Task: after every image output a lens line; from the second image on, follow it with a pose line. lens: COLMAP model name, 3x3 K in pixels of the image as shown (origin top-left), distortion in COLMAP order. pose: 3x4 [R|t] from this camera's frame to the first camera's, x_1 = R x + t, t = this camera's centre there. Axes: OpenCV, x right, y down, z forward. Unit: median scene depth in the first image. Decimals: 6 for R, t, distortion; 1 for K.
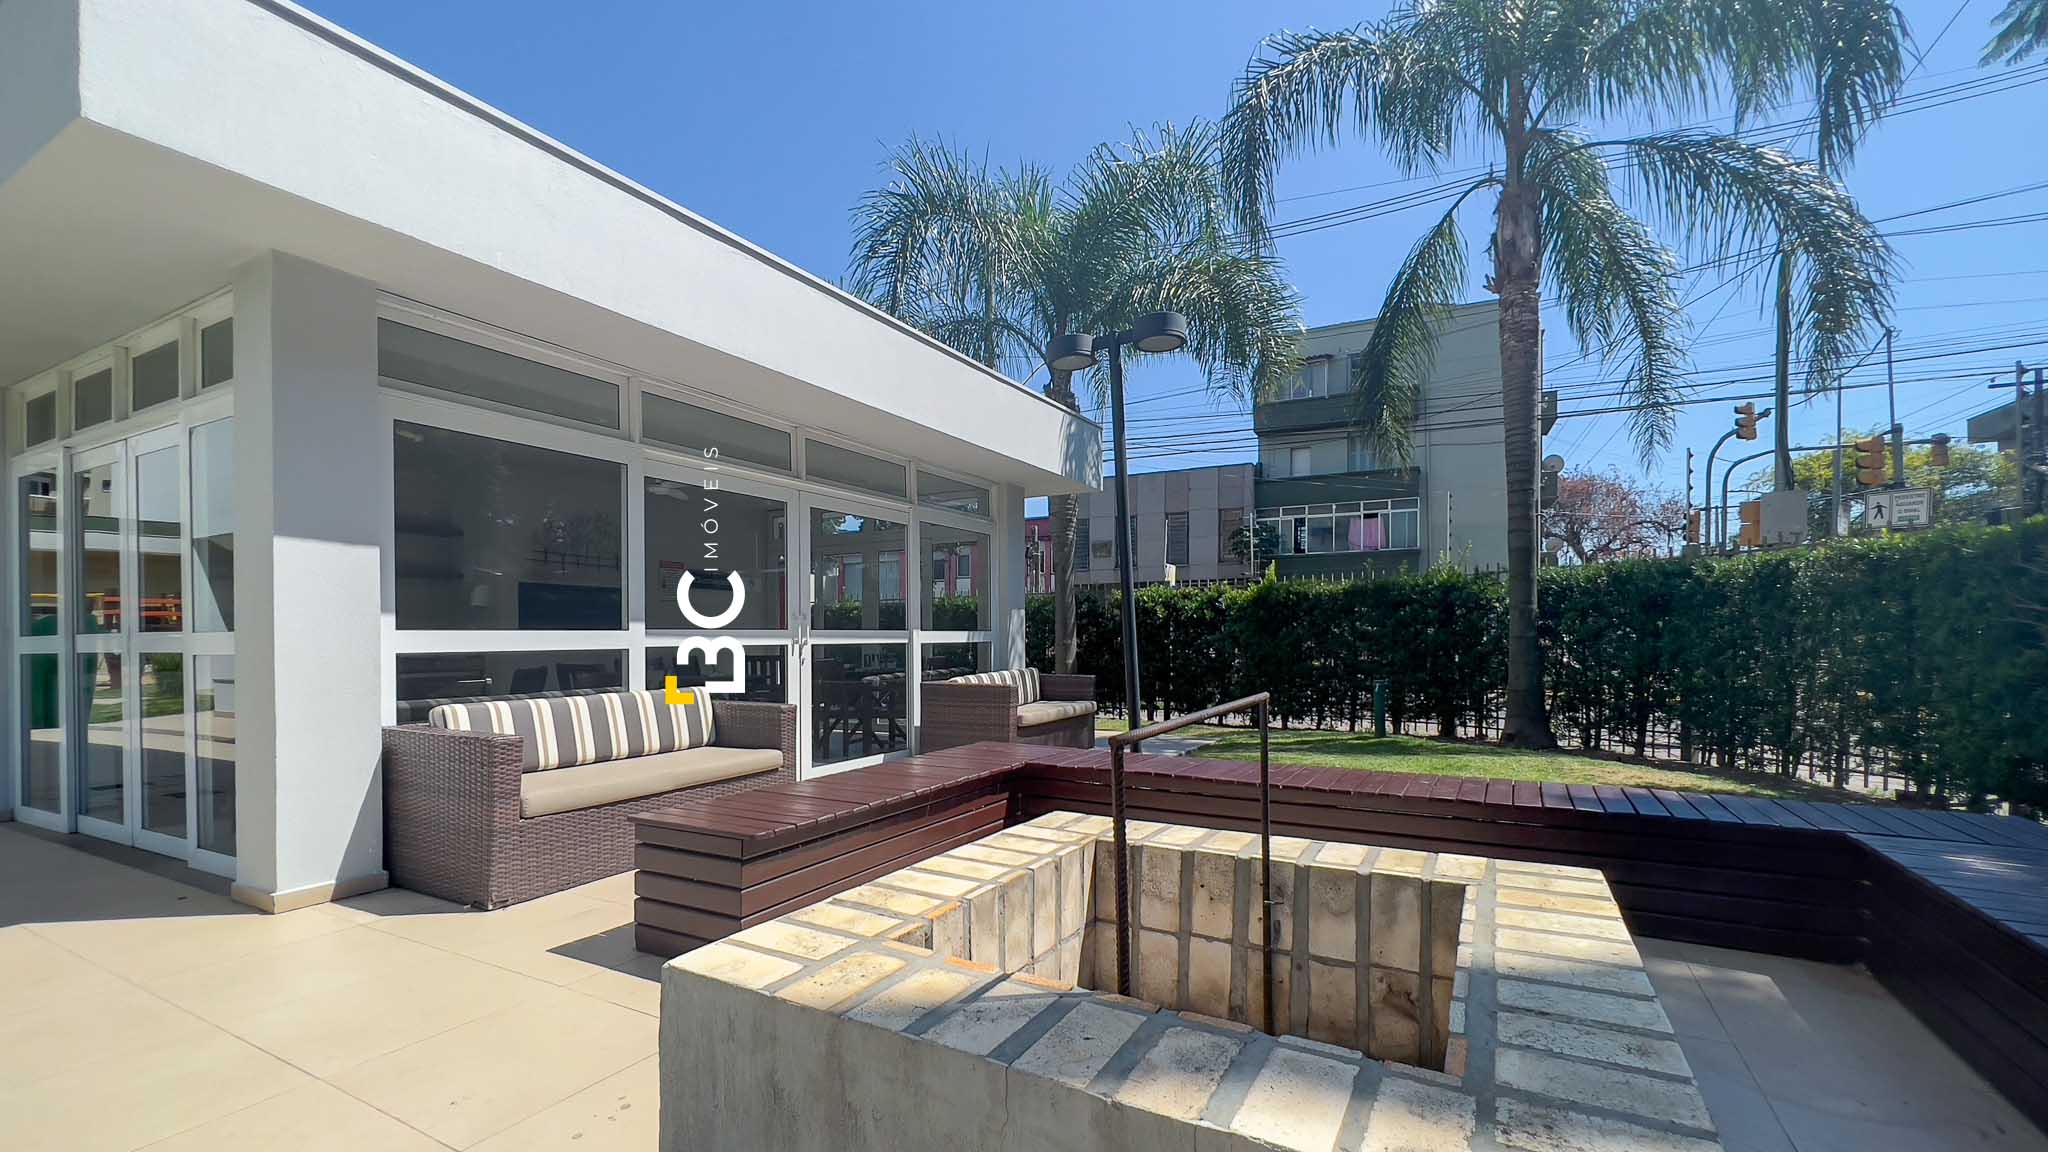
lens RADIAL K [[854.2, 0, 1012.6], [0, 854.2, 640.8], [0, 0, 1]] dist [0.000473, -0.000027]
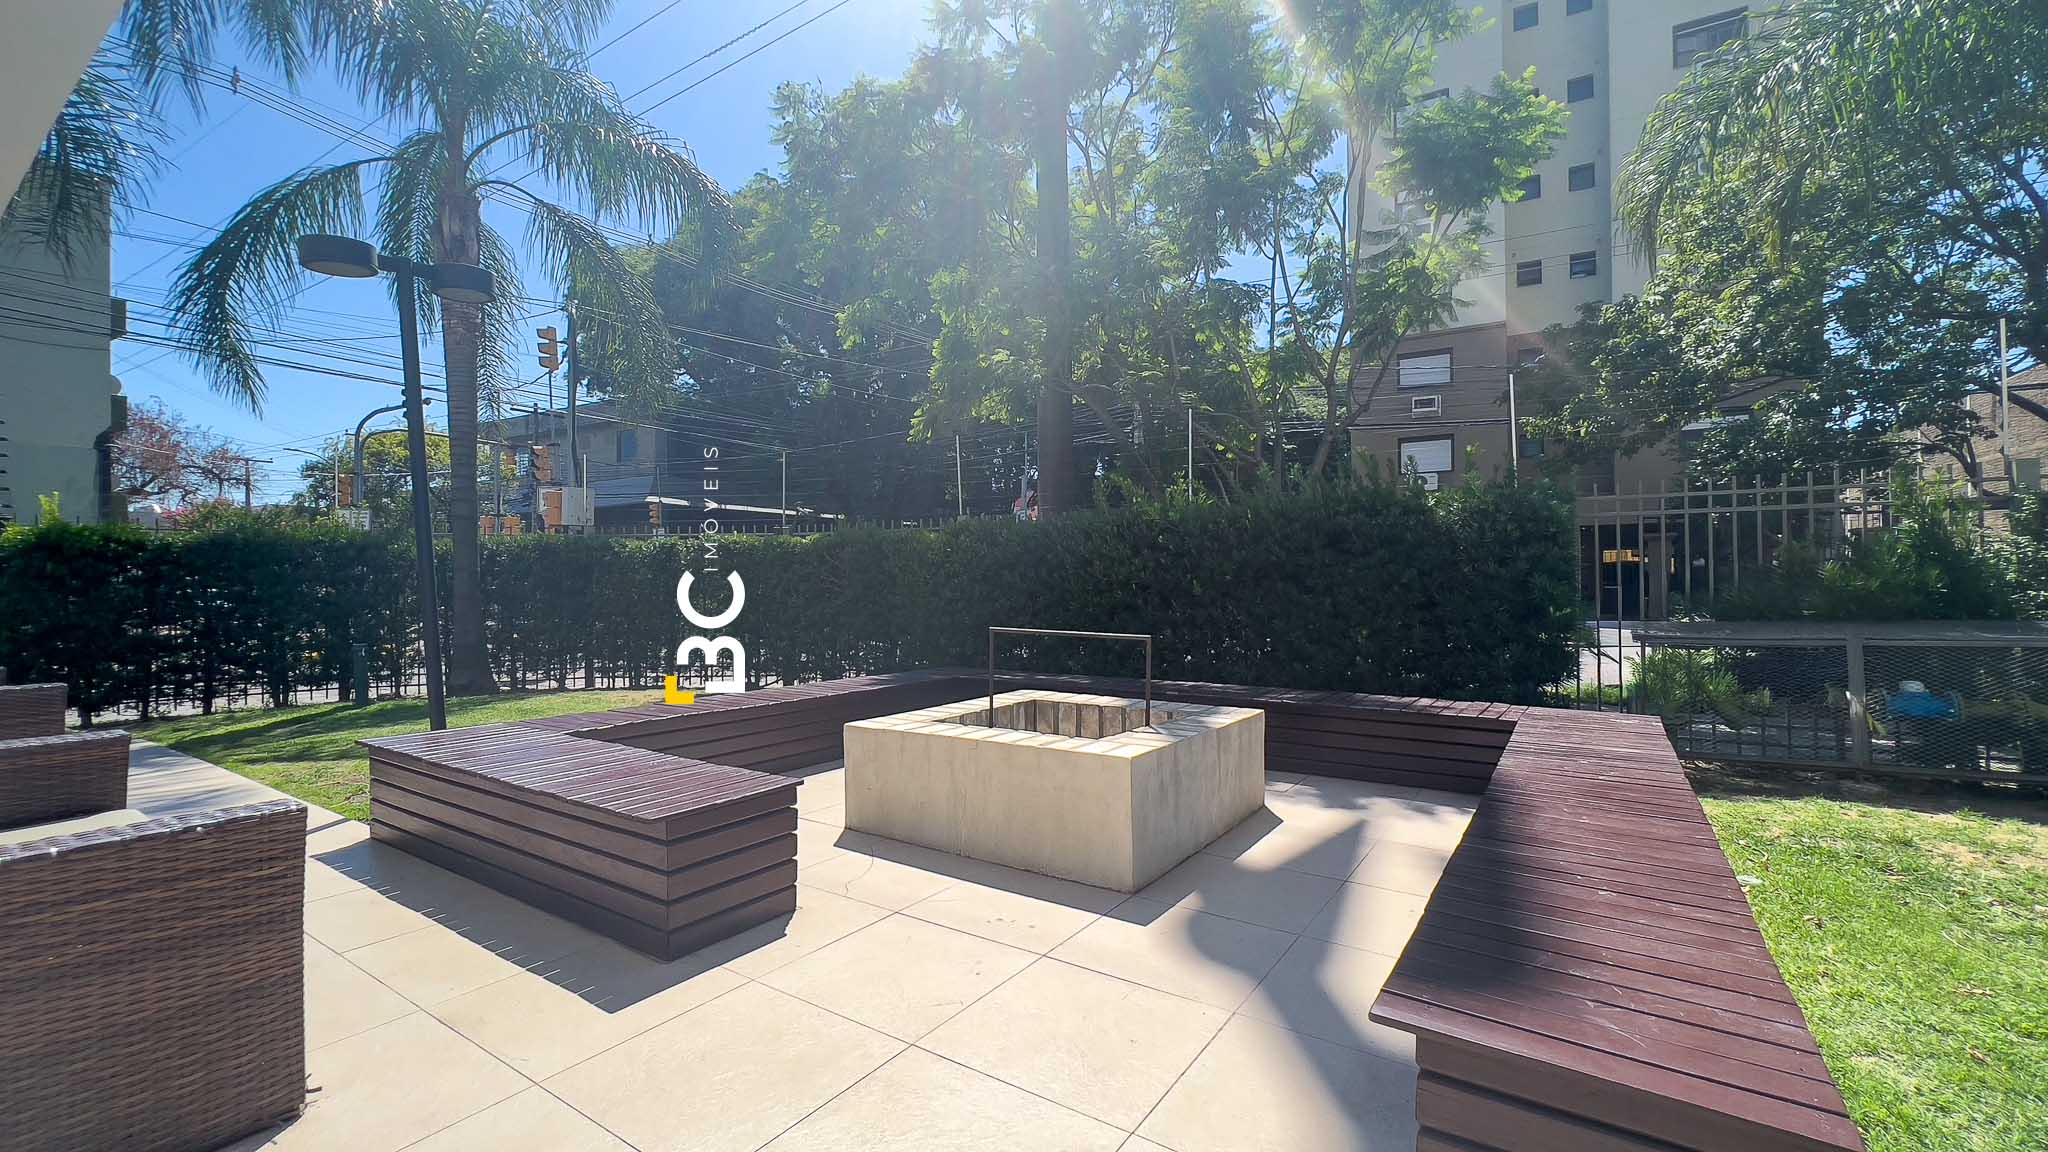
lens RADIAL K [[854.2, 0, 1019.7], [0, 854.2, 577.8], [0, 0, 1]] dist [0.000473, -0.000027]
pose [[0.080011, 0.006989, 0.996769, -0.384020], [0.012087, 0.999895, -0.007981, -0.009155], [-0.996721, 0.012686, 0.079918, 0.166012]]
